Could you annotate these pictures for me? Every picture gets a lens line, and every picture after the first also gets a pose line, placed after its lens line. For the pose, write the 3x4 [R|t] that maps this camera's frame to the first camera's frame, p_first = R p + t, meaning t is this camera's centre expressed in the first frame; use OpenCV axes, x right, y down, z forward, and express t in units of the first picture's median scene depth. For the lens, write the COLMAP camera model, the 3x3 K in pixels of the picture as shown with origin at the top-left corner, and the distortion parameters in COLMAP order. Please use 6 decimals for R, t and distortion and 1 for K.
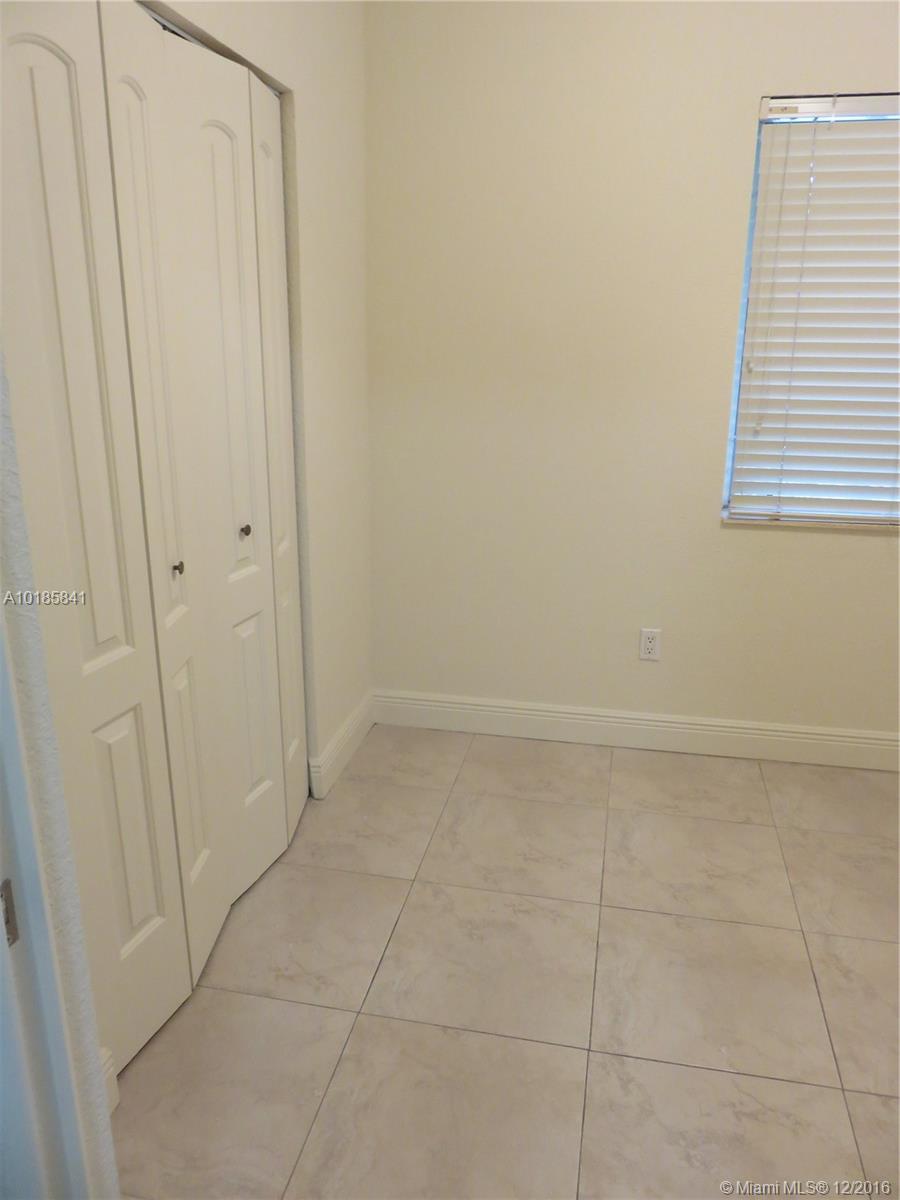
lens RADIAL K [[873.0, 0, 450.0], [0, 873.0, 600.0], [0, 0, 1]] dist [-0.033227, -0.002592]
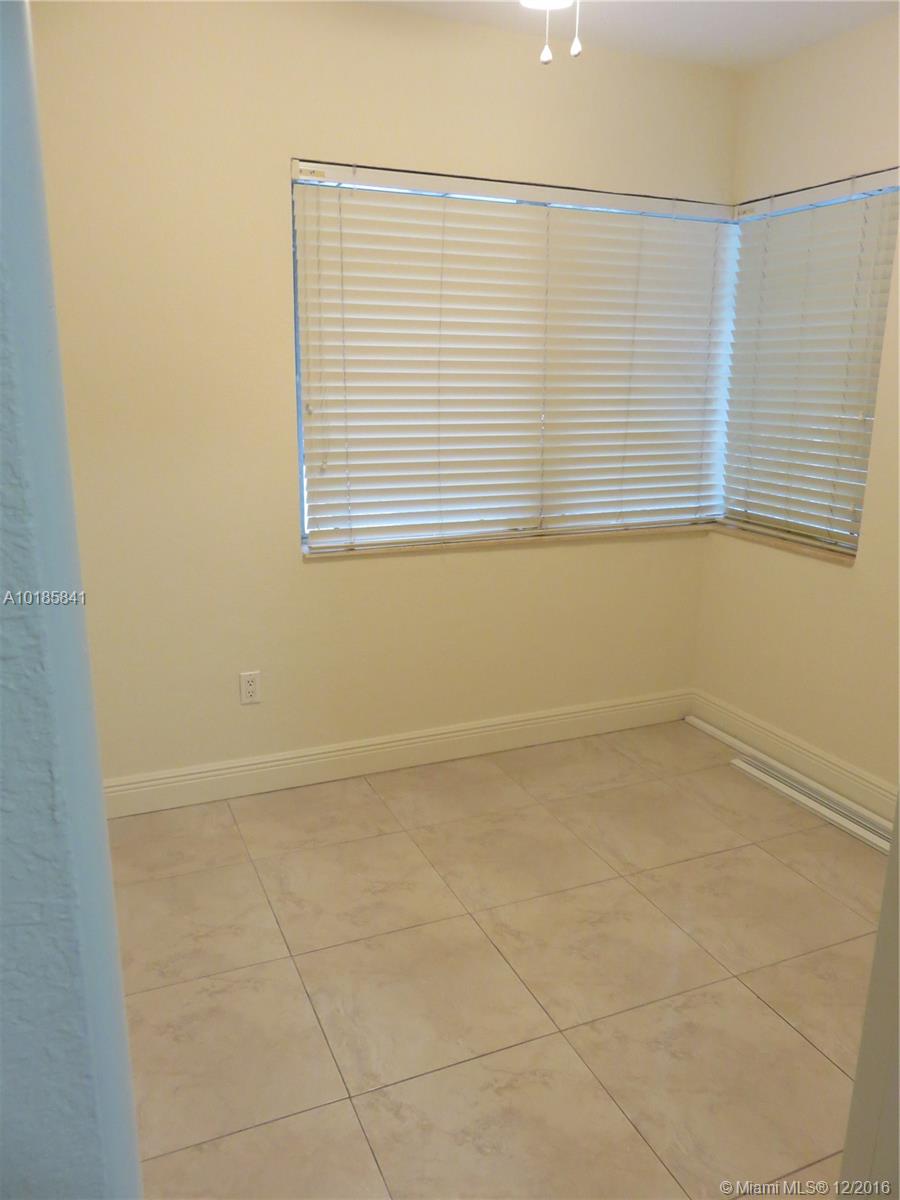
lens RADIAL K [[877.3, 0, 450.0], [0, 877.3, 600.0], [0, 0, 1]] dist [-0.030258, 0.000425]
pose [[0.812046, -0.134463, 0.567892, -0.161661], [0.161891, 0.986806, 0.002158, -0.015008], [-0.560690, 0.090184, 0.823100, 0.049912]]
